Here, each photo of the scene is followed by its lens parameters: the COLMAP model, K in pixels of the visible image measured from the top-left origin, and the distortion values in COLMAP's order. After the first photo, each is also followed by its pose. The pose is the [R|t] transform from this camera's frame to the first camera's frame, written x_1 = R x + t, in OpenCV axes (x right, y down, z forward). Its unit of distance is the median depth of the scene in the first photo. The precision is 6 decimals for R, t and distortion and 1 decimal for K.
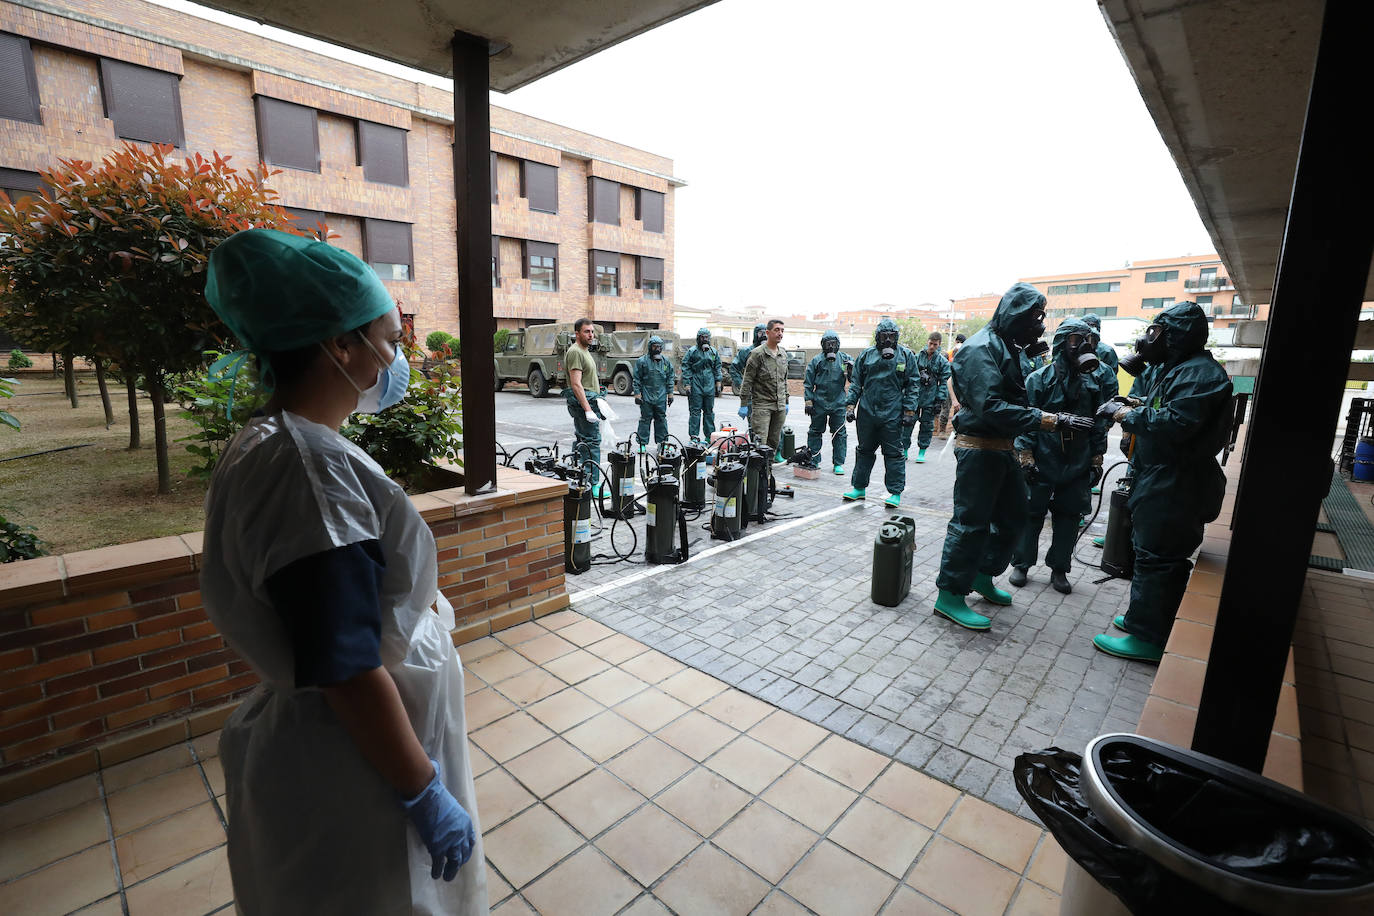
lens RADIAL K [[625.6, 0, 687.2], [0, 625.6, 463.0], [0, 0, 1]] dist [-0.047782, 0.014090]
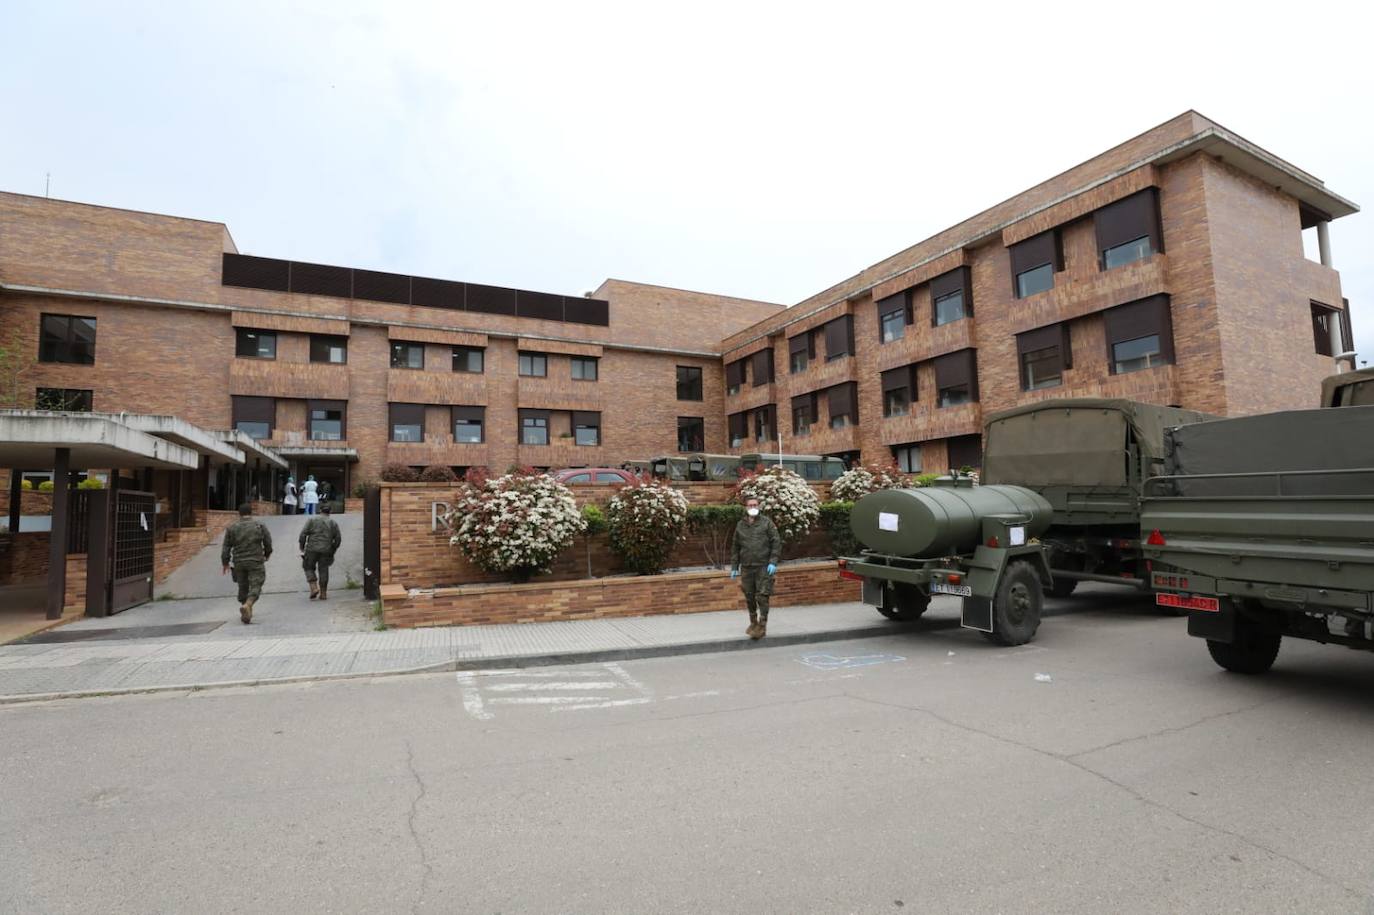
lens RADIAL K [[625.6, 0, 687.2], [0, 625.6, 462.5], [0, 0, 1]] dist [-0.047782, 0.014090]
pose [[-0.351068, -0.070219, -0.933713, 0.963520], [-0.154734, 0.987825, -0.016110, -0.164560], [0.923476, 0.138822, -0.357659, 1.301449]]
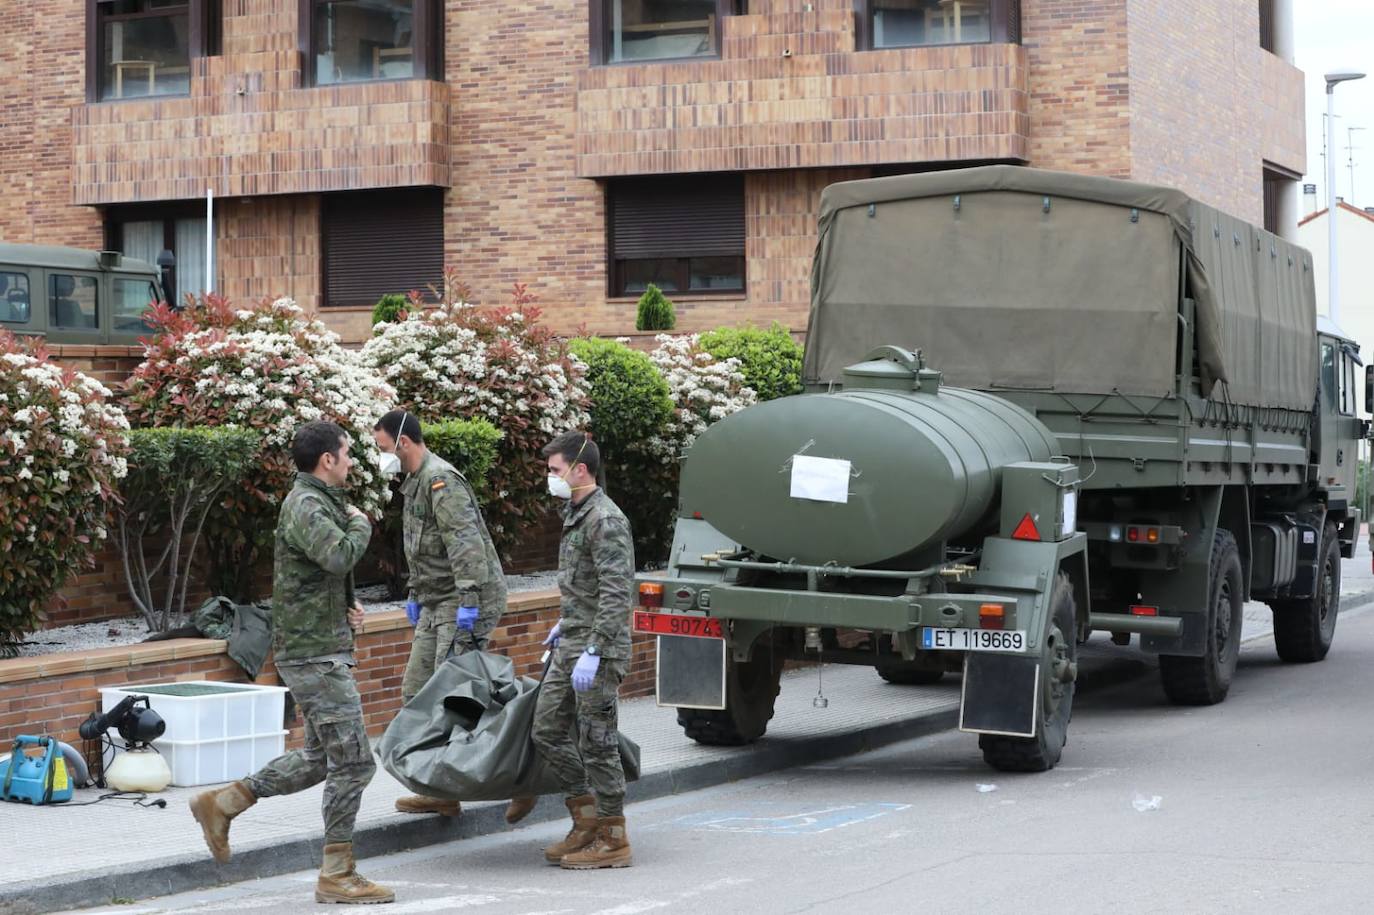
lens RADIAL K [[2758.5, 0, 685.5], [0, 2758.5, 508.3], [0, 0, 1]] dist [-0.305113, 0.118292]
pose [[0.322761, 0.024784, -0.946156, 1.161442], [-0.166880, 0.985486, -0.031113, -0.123688], [0.931652, 0.167936, 0.322213, 1.058263]]
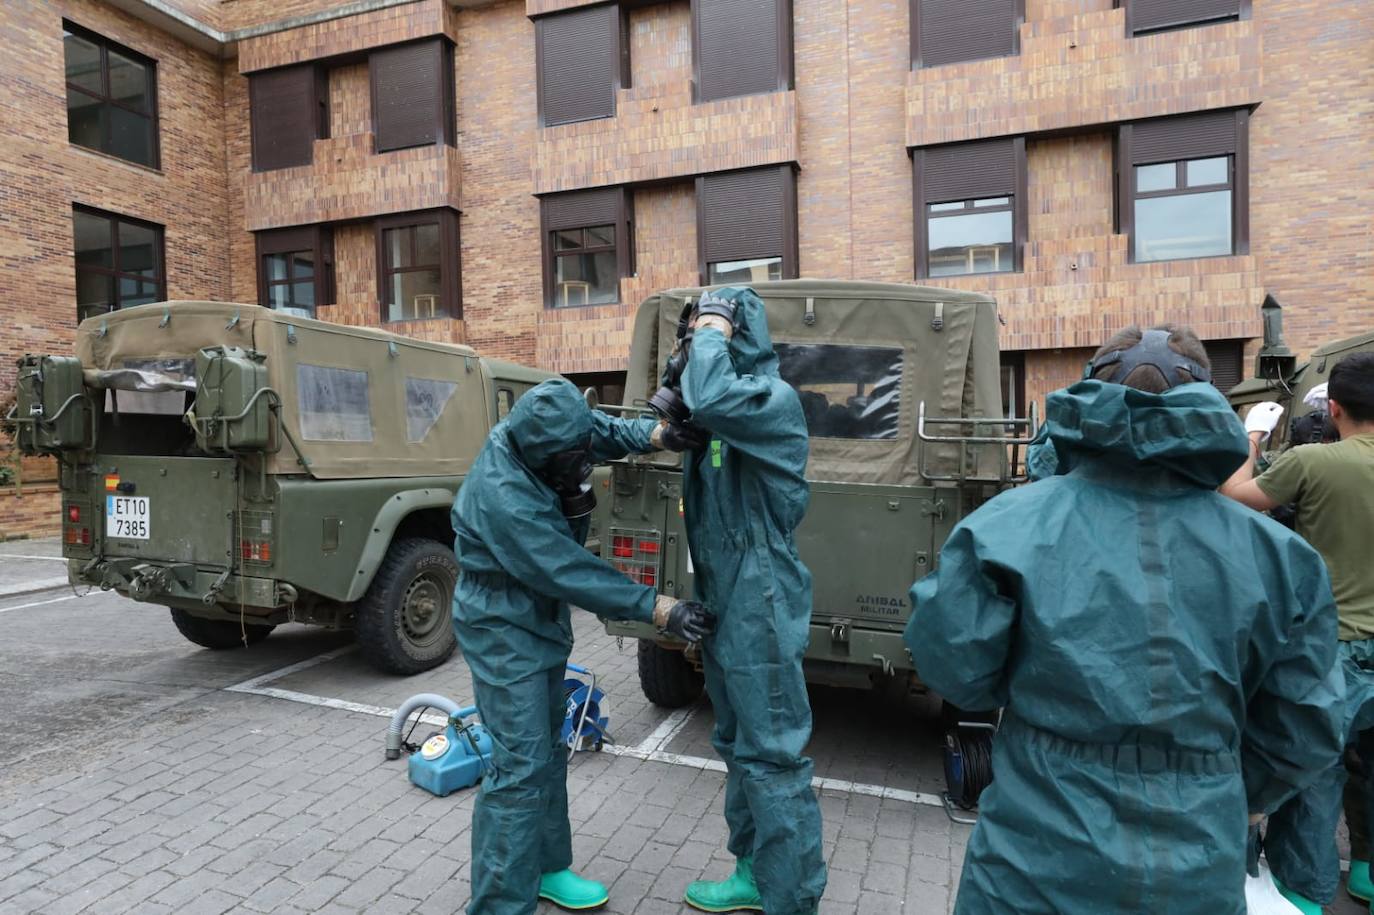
lens RADIAL K [[852.3, 0, 687.0], [0, 852.3, 457.5], [0, 0, 1]] dist [-0.022292, 0.024976]
pose [[0.409780, 0.000954, -0.912184, 0.099364], [-0.143883, 0.987549, -0.063604, -0.140043], [0.900765, 0.157311, 0.404815, 0.791766]]
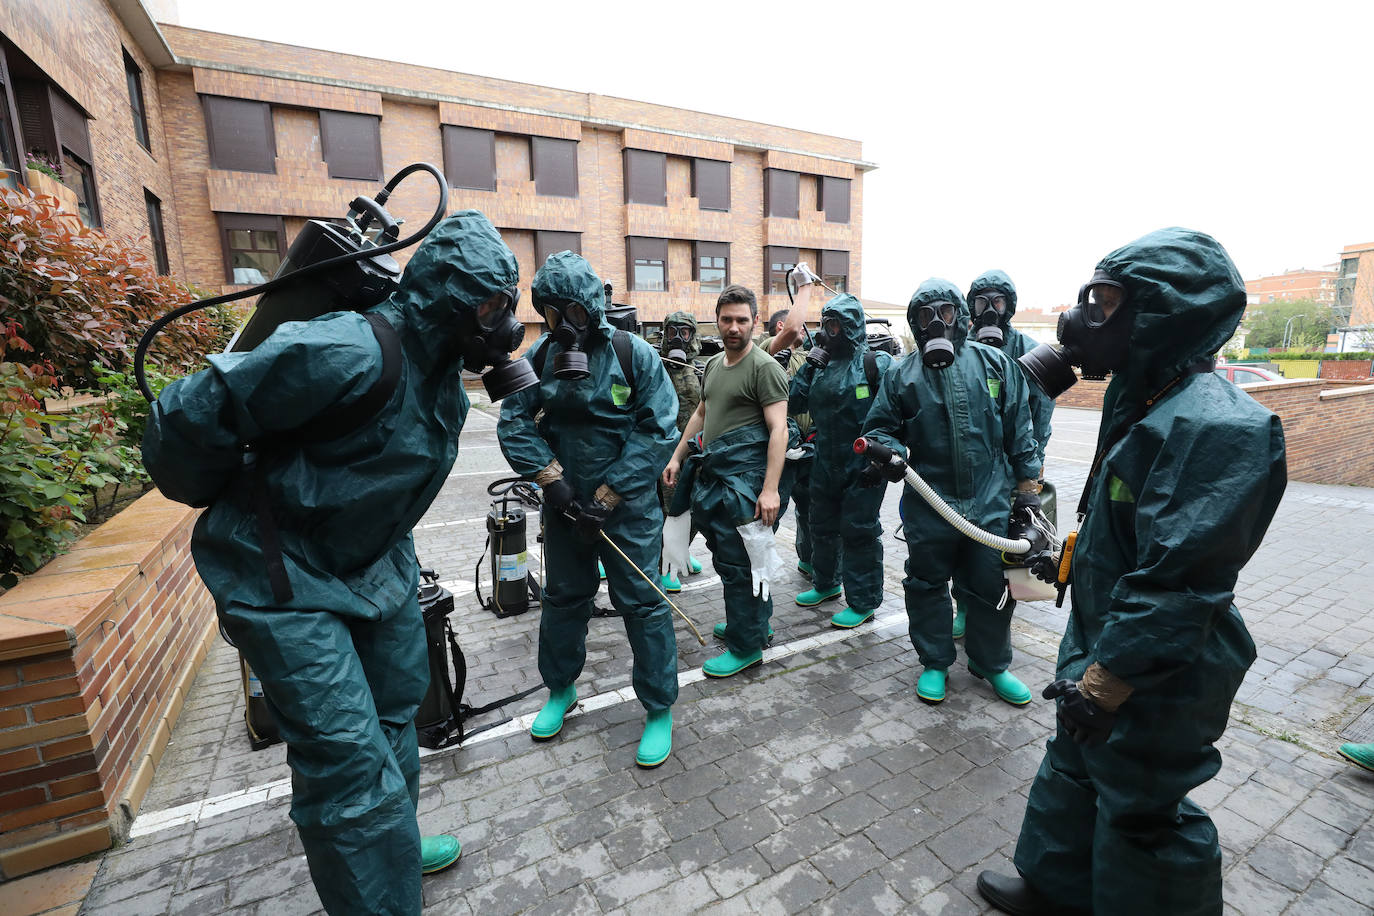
lens RADIAL K [[625.6, 0, 687.2], [0, 625.6, 463.0], [0, 0, 1]] dist [-0.047782, 0.014090]
pose [[0.944965, 0.028141, -0.325960, 0.068276], [-0.030054, 0.999548, -0.000835, -0.015928], [0.325789, 0.010586, 0.945383, 0.106368]]
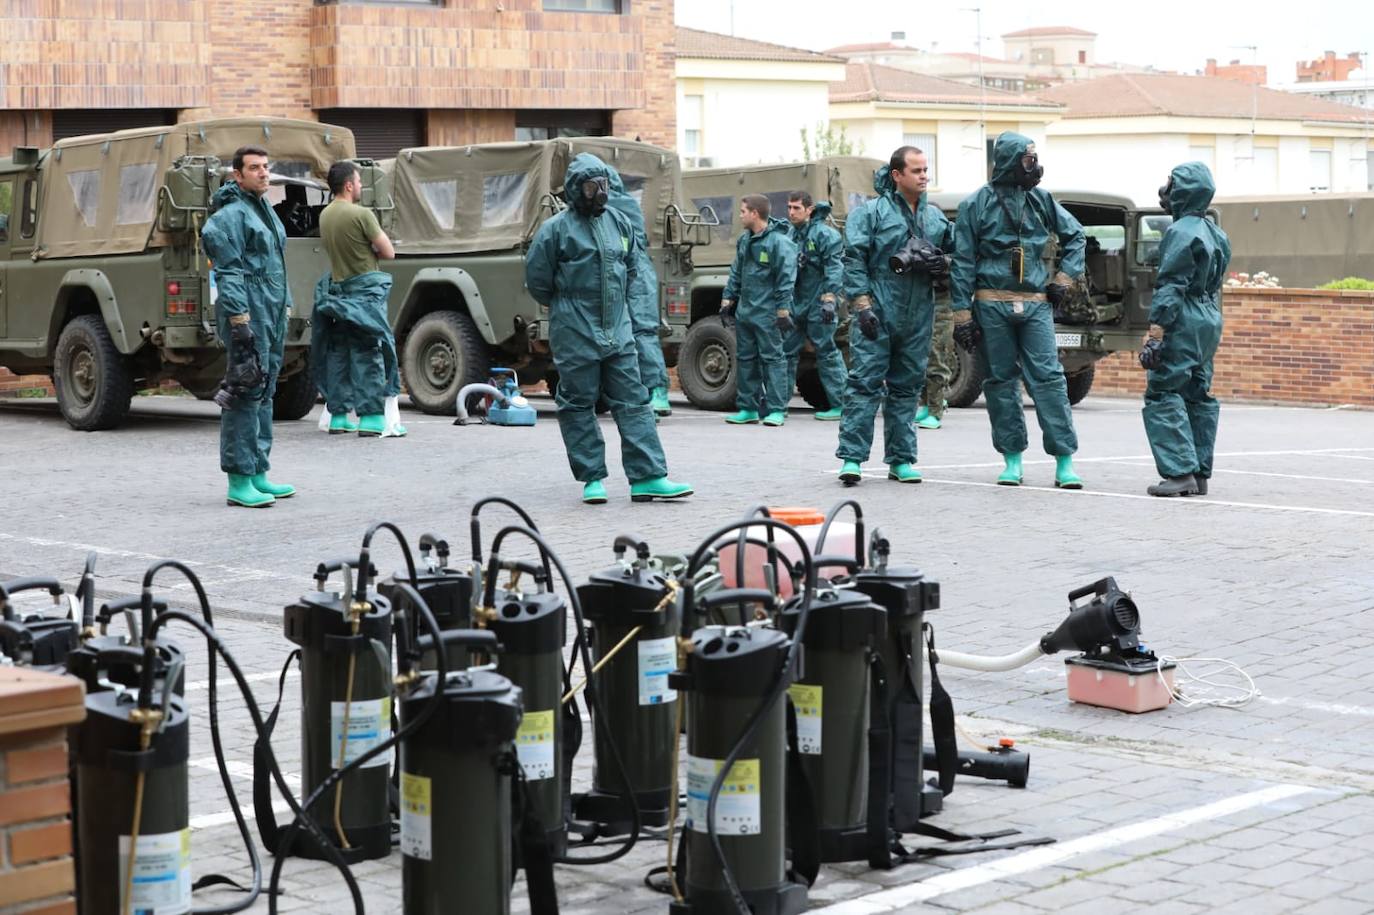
lens RADIAL K [[2758.5, 0, 685.5], [0, 2758.5, 508.3], [0, 0, 1]] dist [-0.305113, 0.118292]
pose [[0.999256, -0.022840, -0.031065, 0.017879], [0.020430, 0.996914, -0.075800, 0.007920], [0.032701, 0.075109, 0.996639, -0.030675]]
